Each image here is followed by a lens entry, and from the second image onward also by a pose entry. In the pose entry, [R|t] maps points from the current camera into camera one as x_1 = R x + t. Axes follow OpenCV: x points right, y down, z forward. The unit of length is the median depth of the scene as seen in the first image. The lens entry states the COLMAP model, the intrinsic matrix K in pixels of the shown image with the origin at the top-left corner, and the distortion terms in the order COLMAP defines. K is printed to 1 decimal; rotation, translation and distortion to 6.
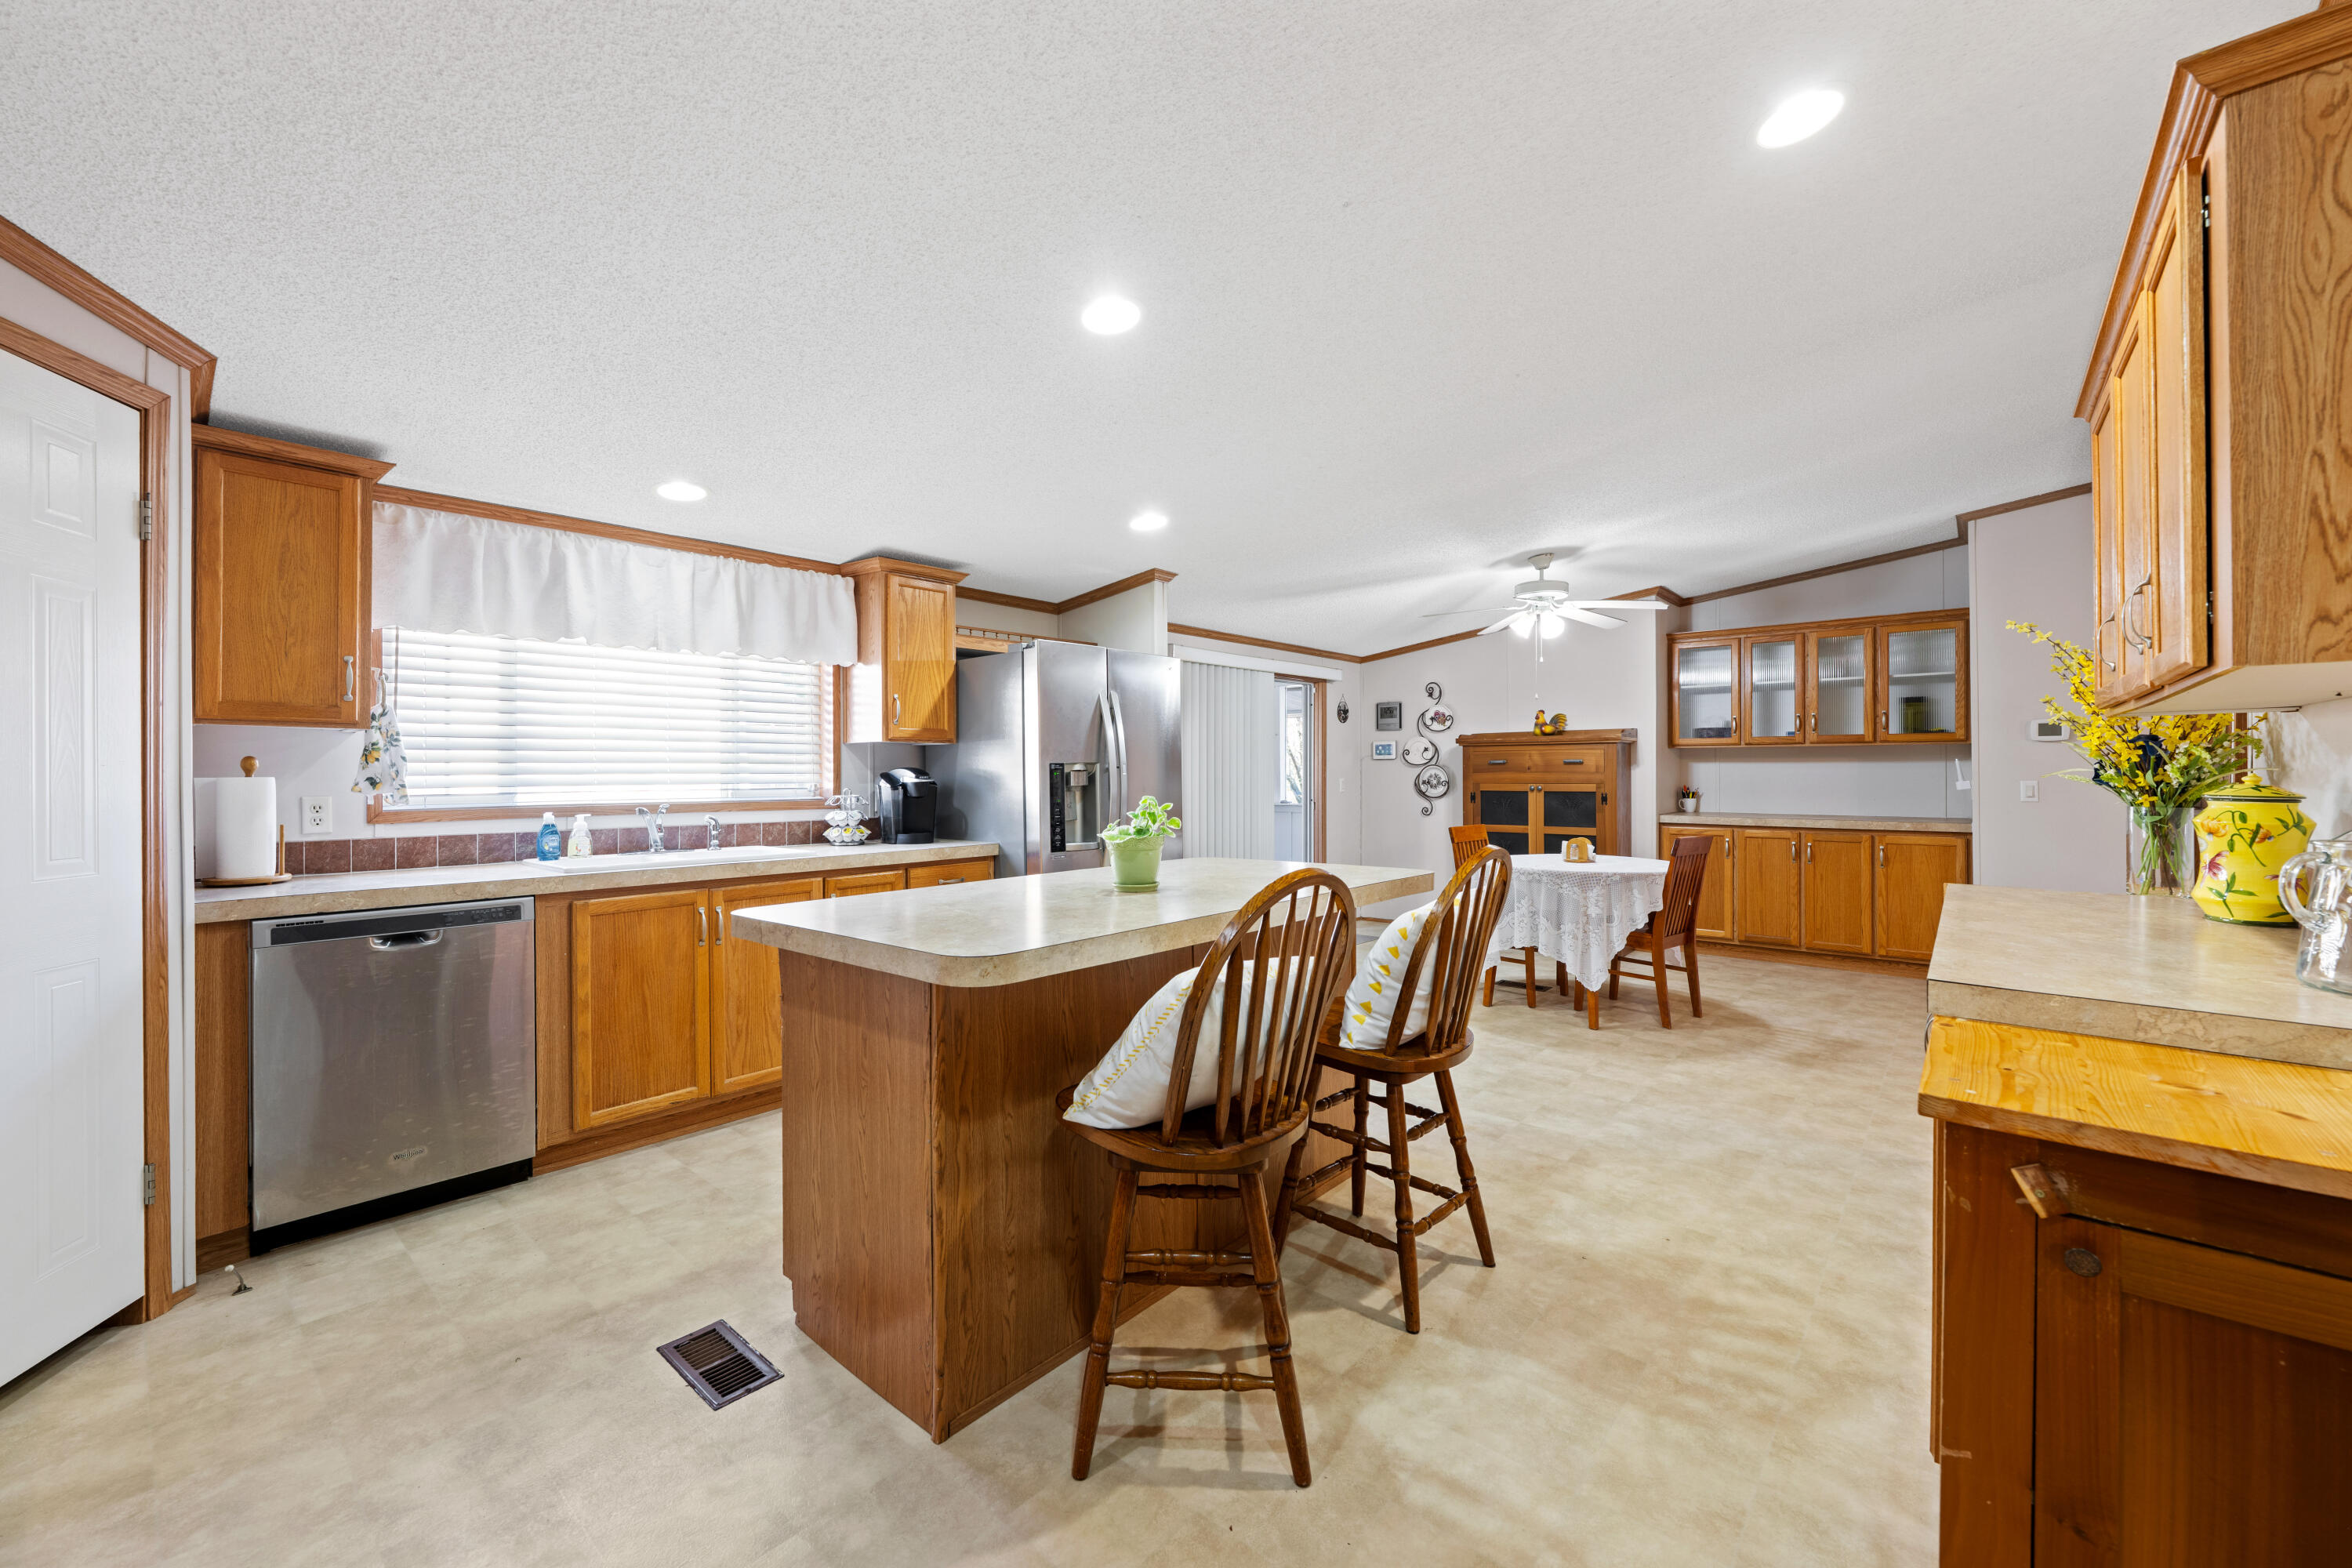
lens RADIAL K [[930.6, 0, 1176.1], [0, 930.6, 785.3], [0, 0, 1]] dist [0.002324, 0.000169]
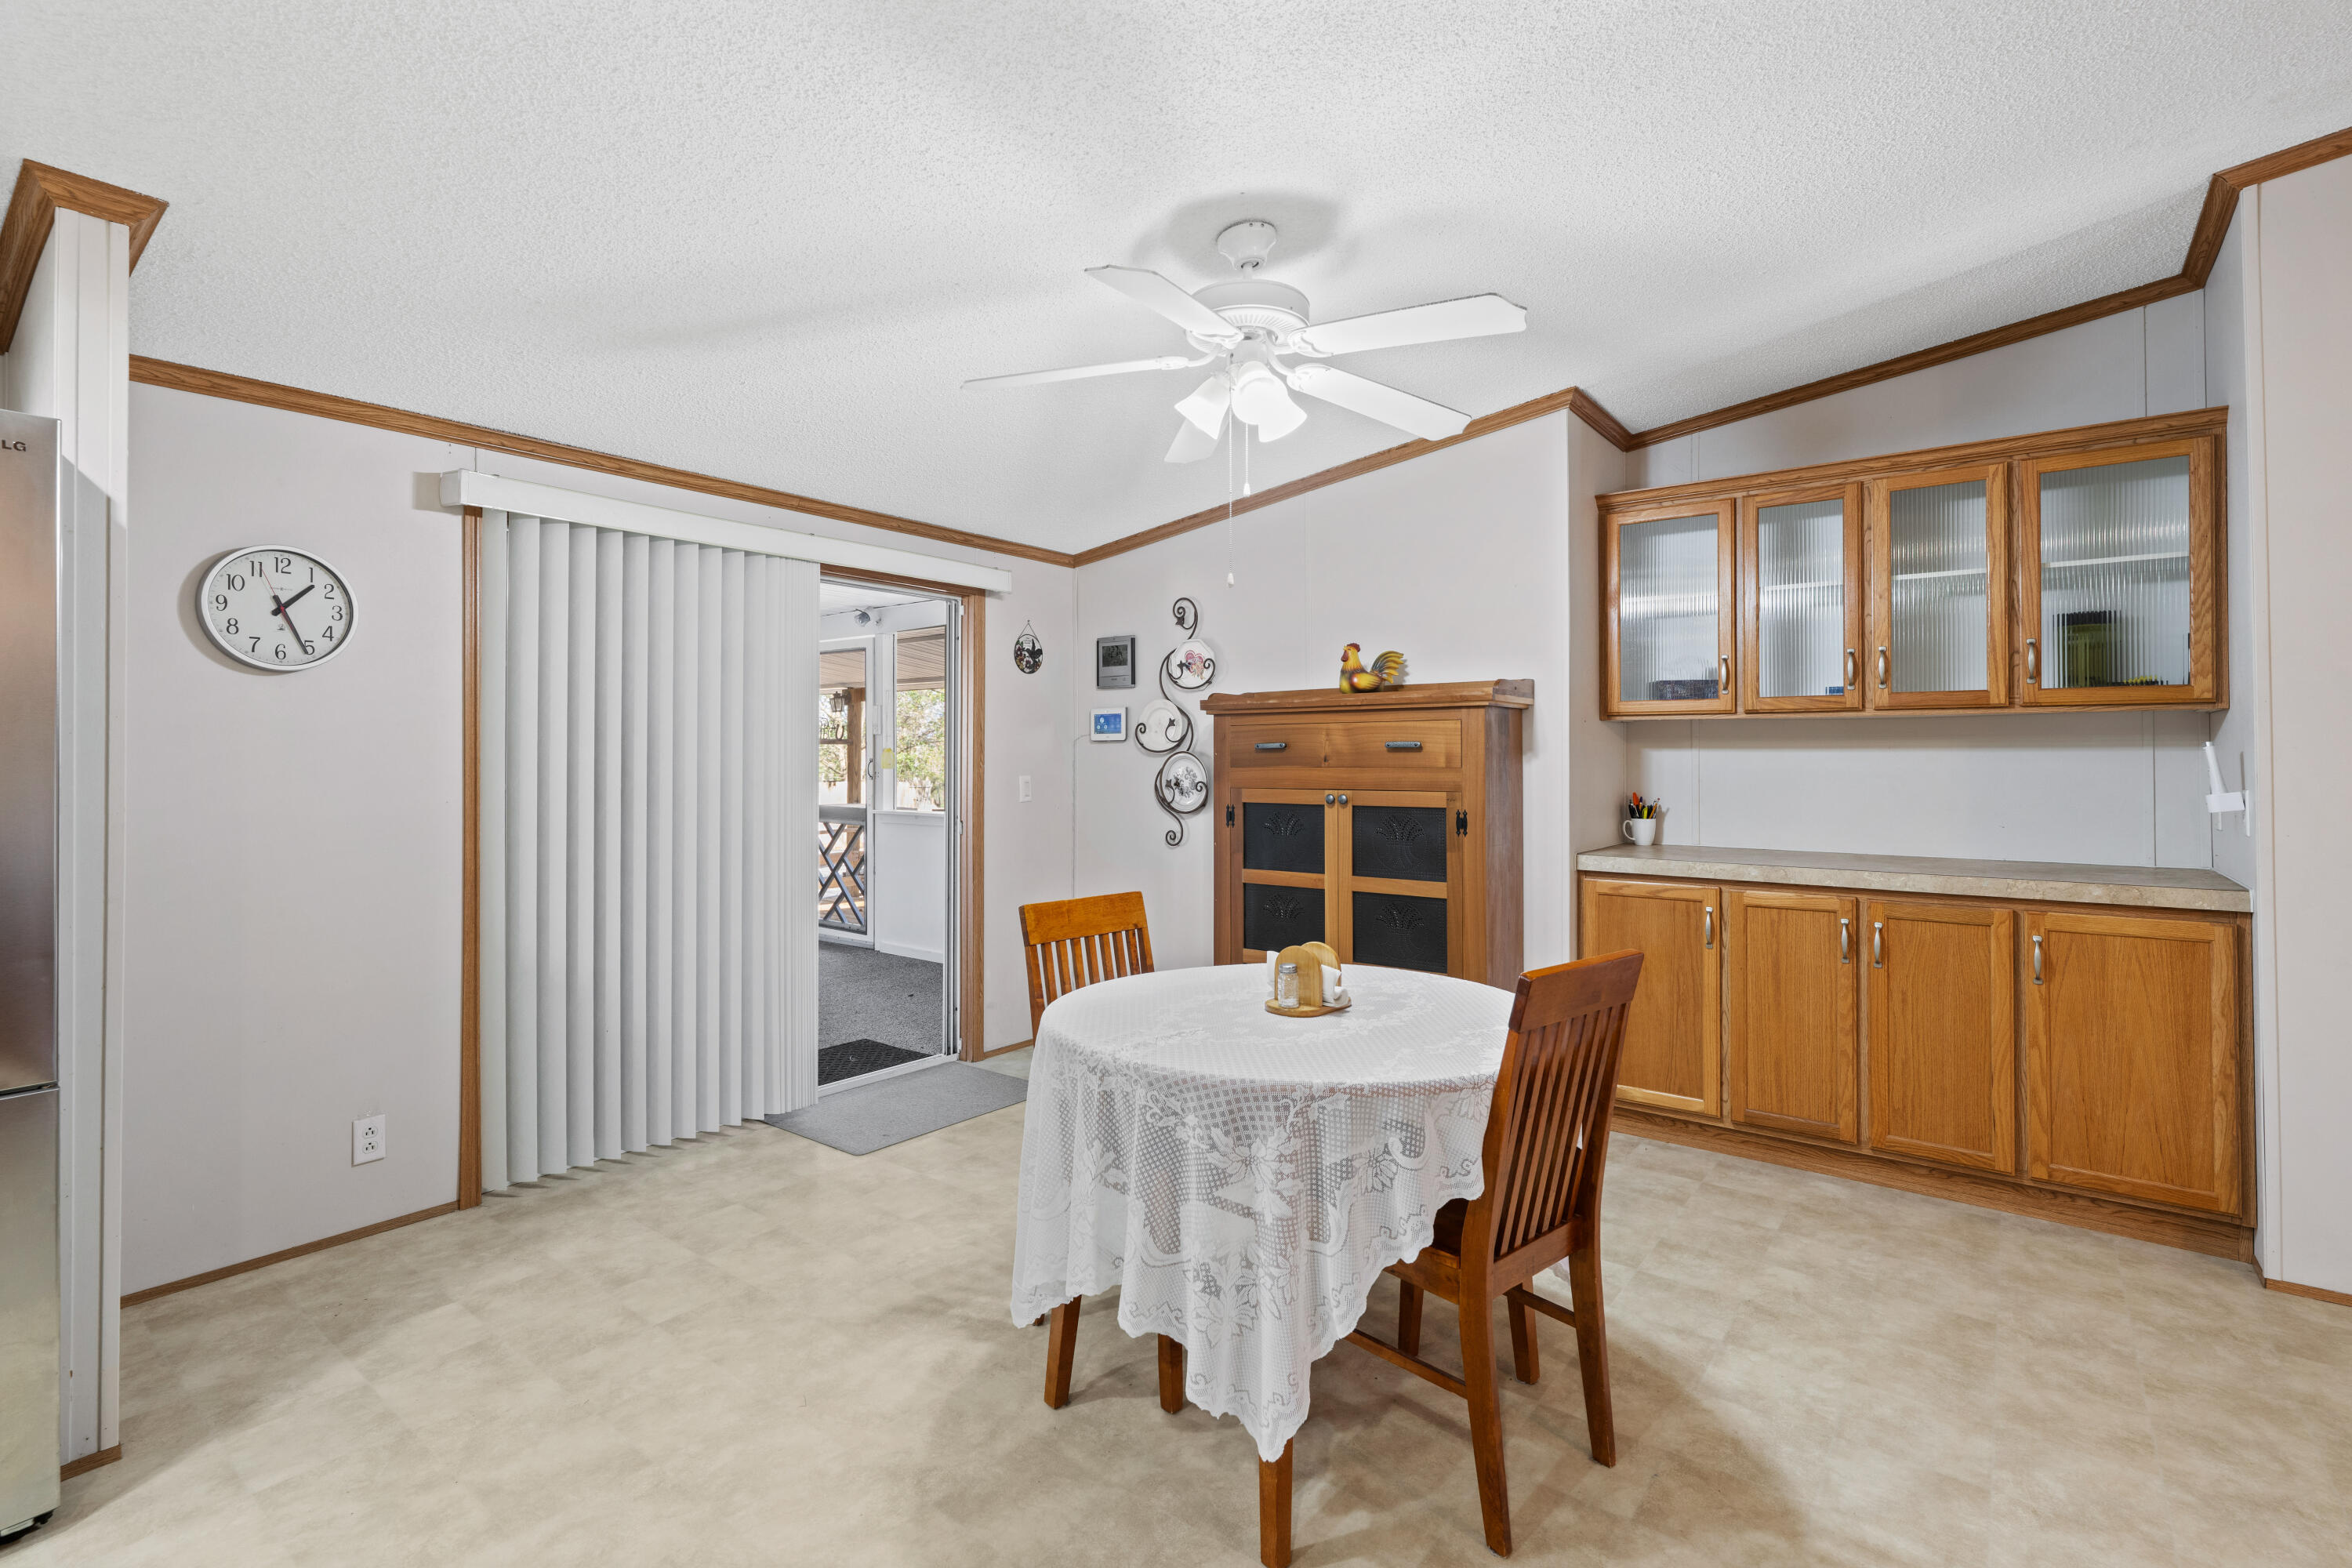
lens RADIAL K [[1084.8, 0, 1174.8], [0, 1084.8, 765.2], [0, 0, 1]] dist [0.003016, -0.000065]
pose [[0.998606, 0.004714, 0.052574, 0.280799], [-0.004104, 0.999923, -0.011694, -0.008196], [-0.052625, 0.011462, 0.998549, 0.444938]]
